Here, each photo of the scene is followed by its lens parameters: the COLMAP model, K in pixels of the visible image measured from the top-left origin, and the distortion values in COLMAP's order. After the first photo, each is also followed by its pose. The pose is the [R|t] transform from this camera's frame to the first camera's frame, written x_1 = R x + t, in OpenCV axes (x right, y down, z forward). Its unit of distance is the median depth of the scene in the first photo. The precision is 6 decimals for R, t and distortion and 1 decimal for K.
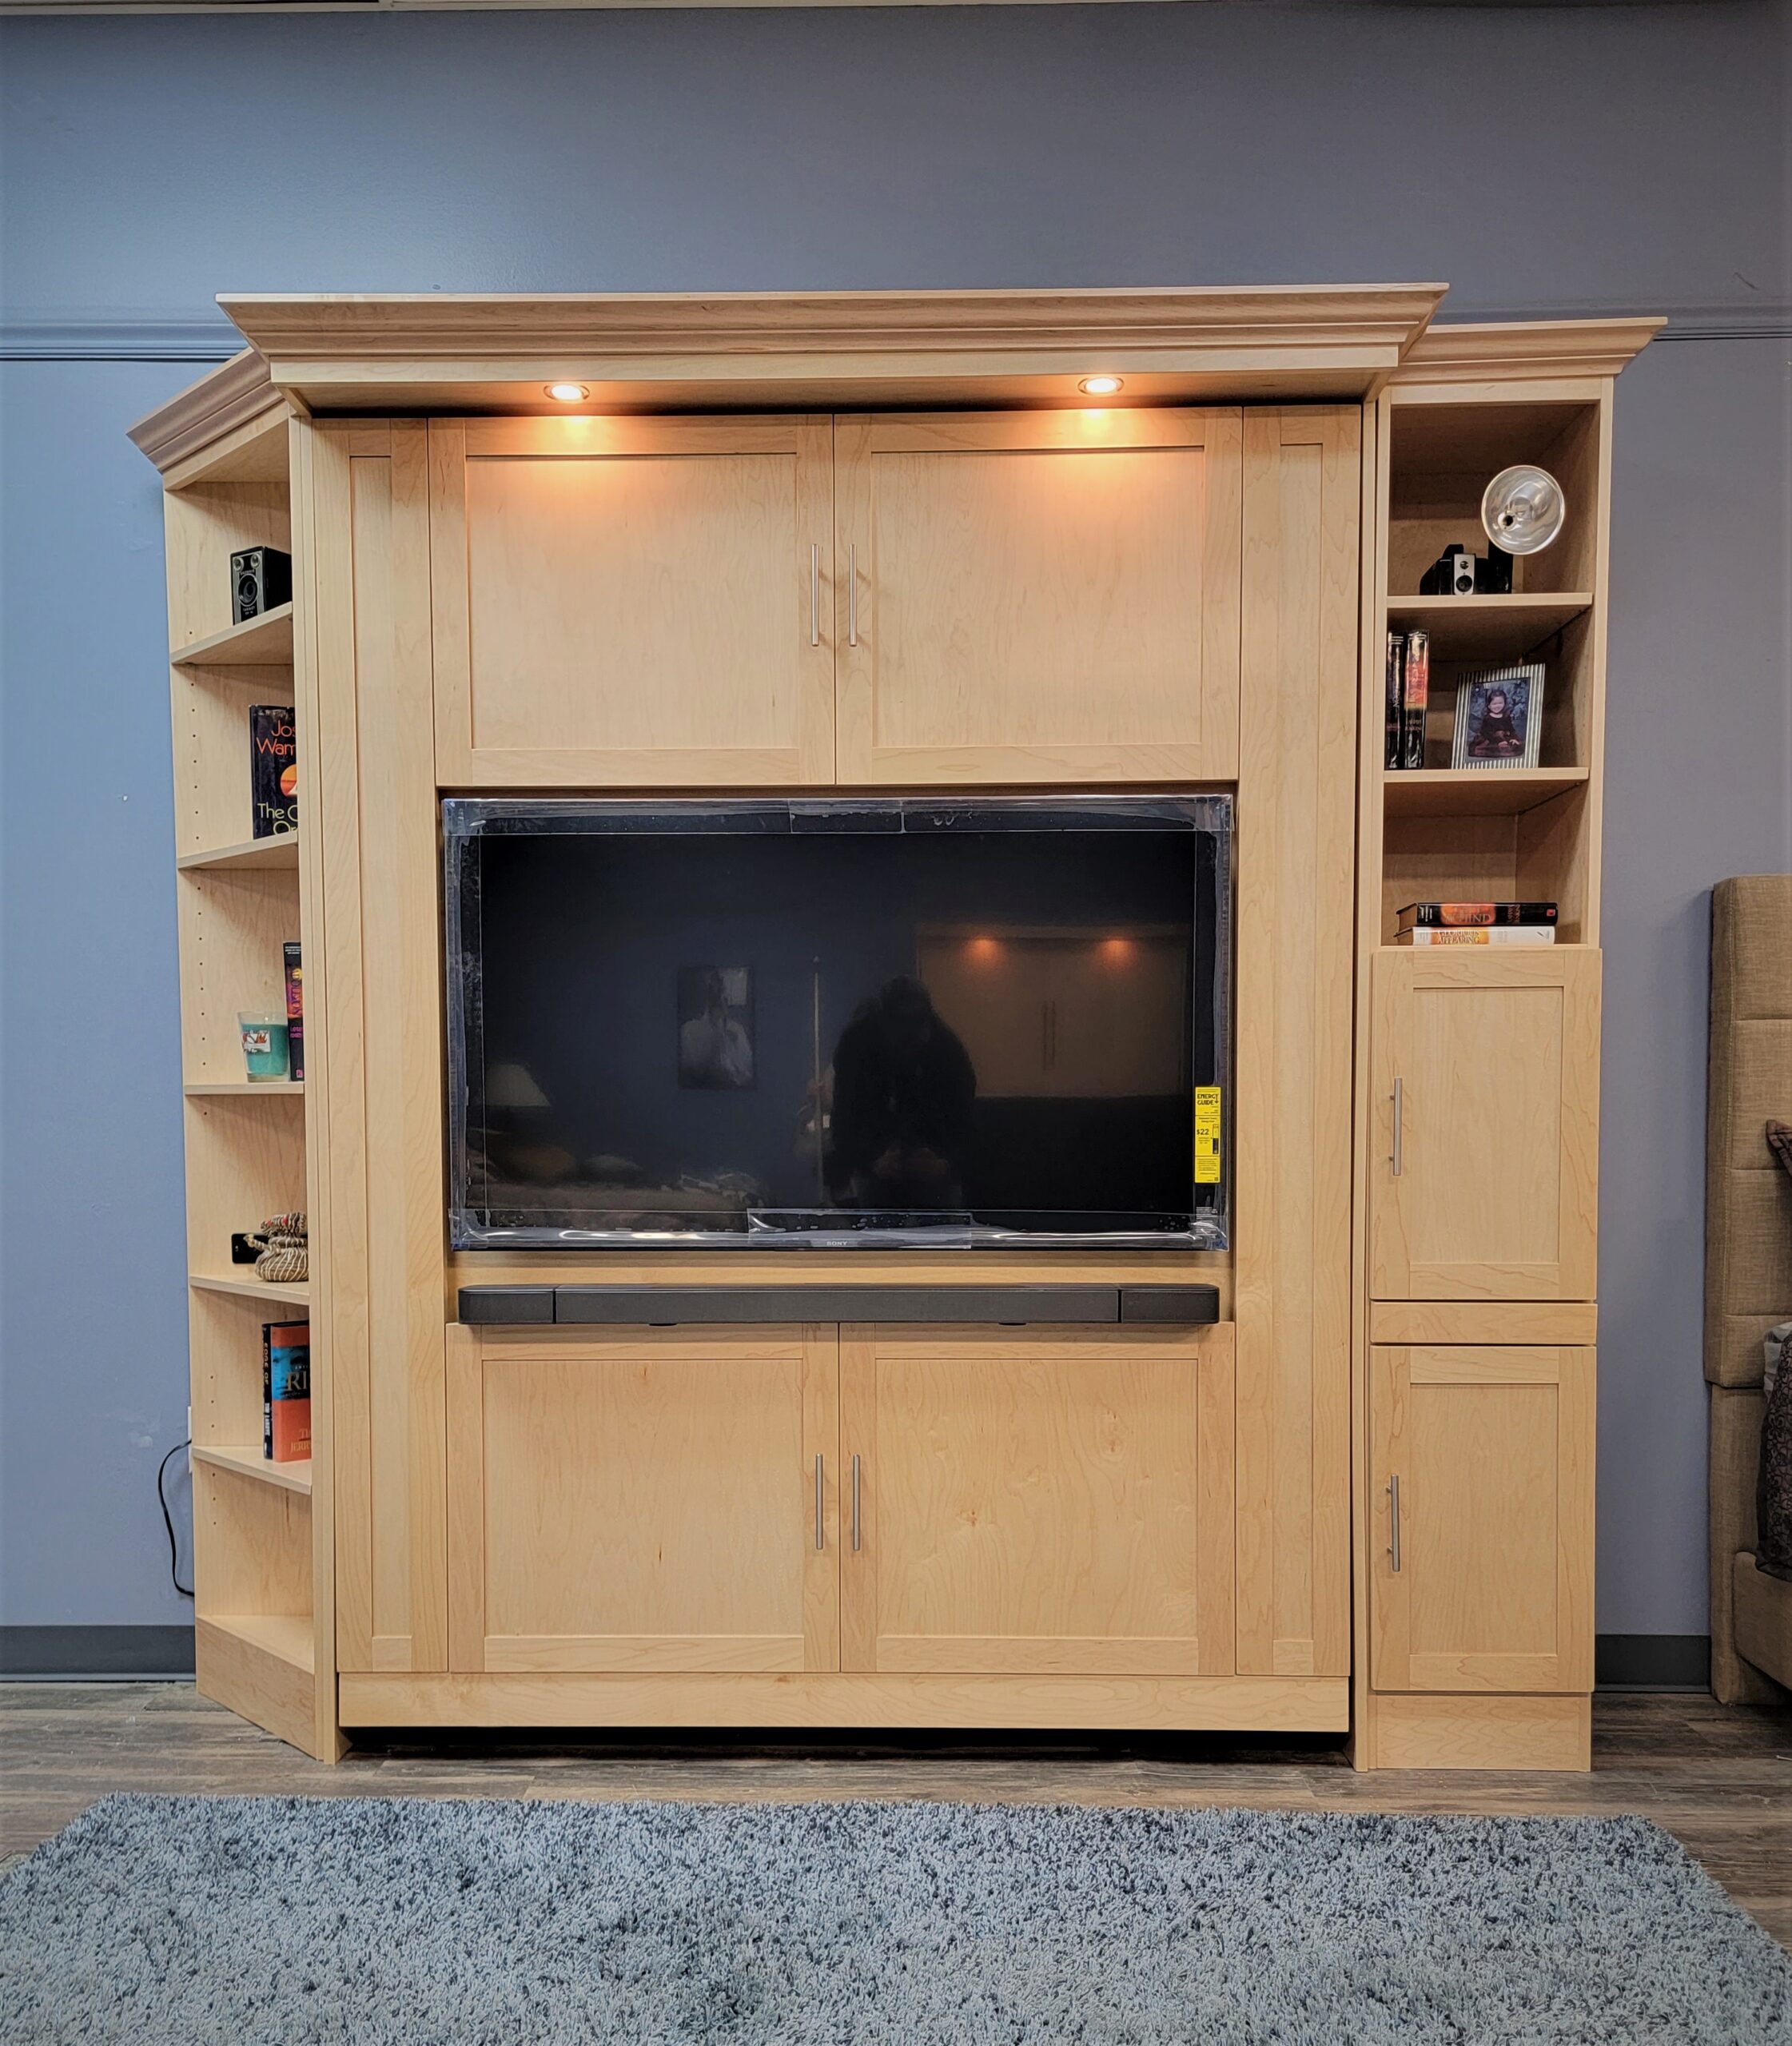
lens RADIAL K [[1787.1, 0, 869.2], [0, 1787.1, 1215.8], [0, 0, 1]] dist [0.037916, 0.011751]
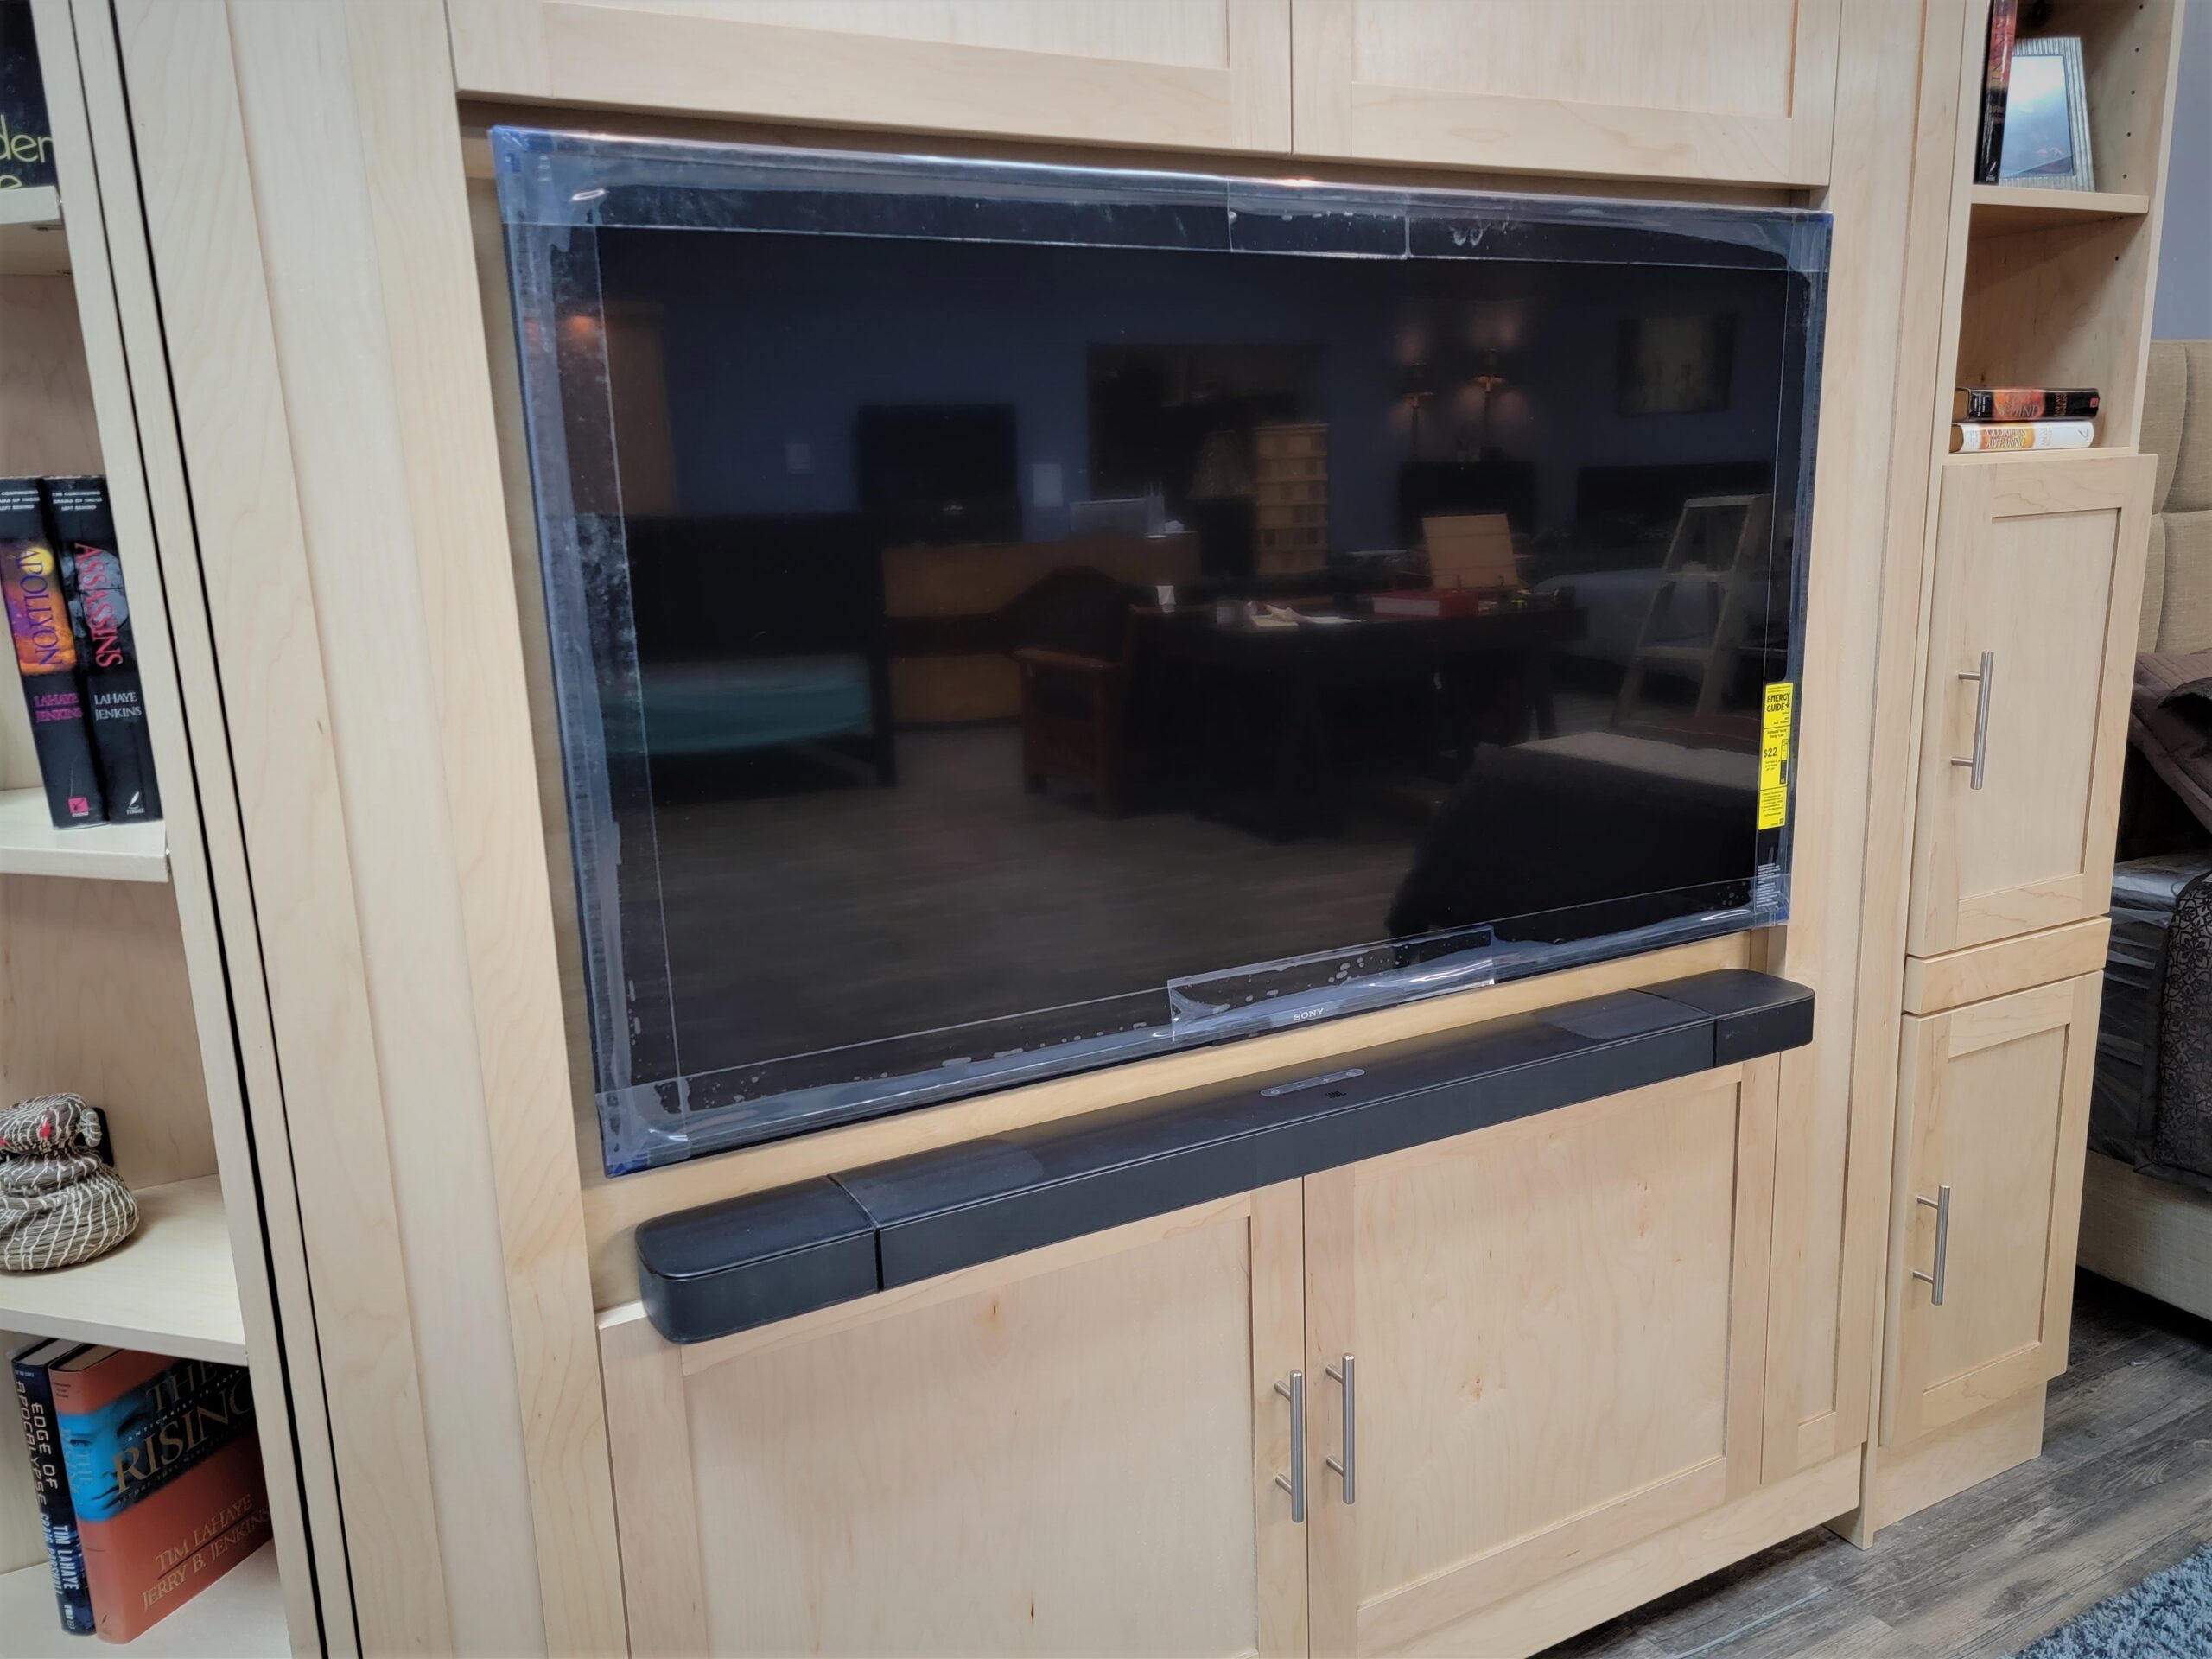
lens RADIAL K [[1675.1, 0, 1118.5], [0, 1675.1, 858.0], [0, 0, 1]] dist [0.048560, -0.032462]
pose [[0.864170, -0.136185, 0.484422, -0.319287], [0.055723, 0.982660, 0.176848, -0.129963], [-0.500106, -0.125833, 0.856773, 0.581545]]
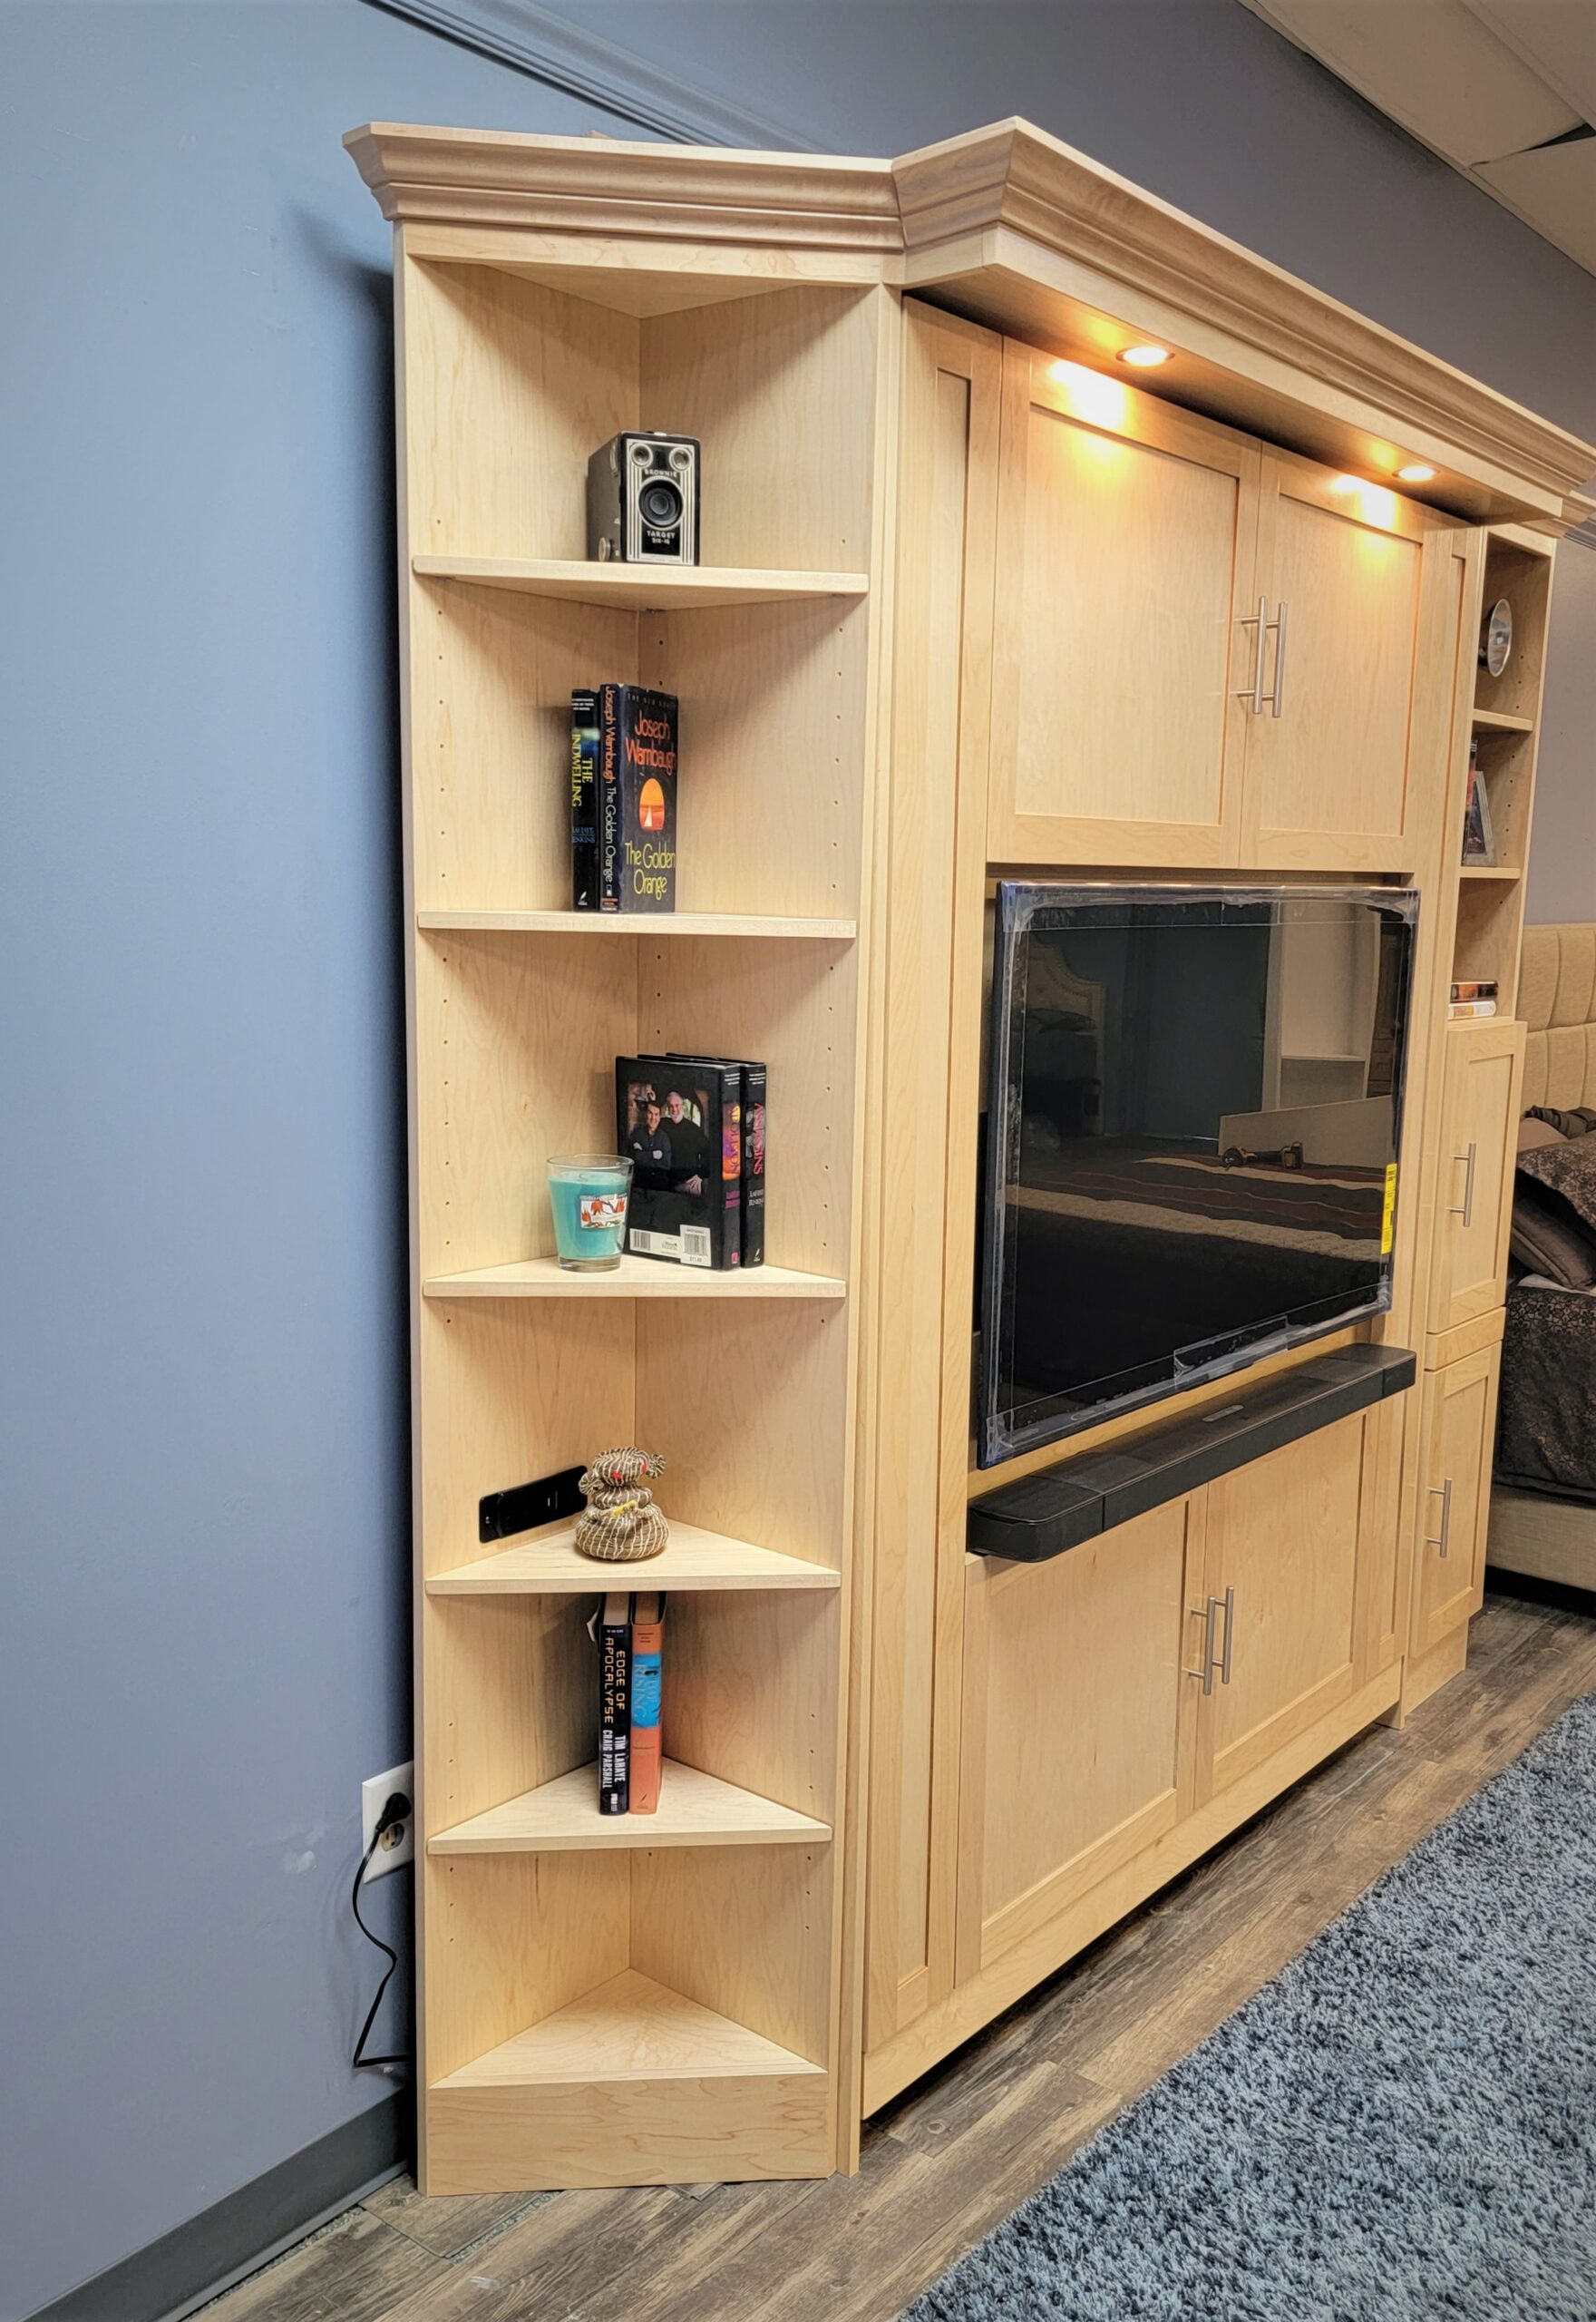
lens RADIAL K [[1926.2, 0, 804.2], [0, 1926.2, 1238.4], [0, 0, 1]] dist [0.061651, -0.019909]
pose [[0.610600, -0.130854, 0.781054, -0.920255], [0.027262, 0.989143, 0.144404, -0.202386], [-0.791470, -0.066880, 0.607538, 0.567441]]
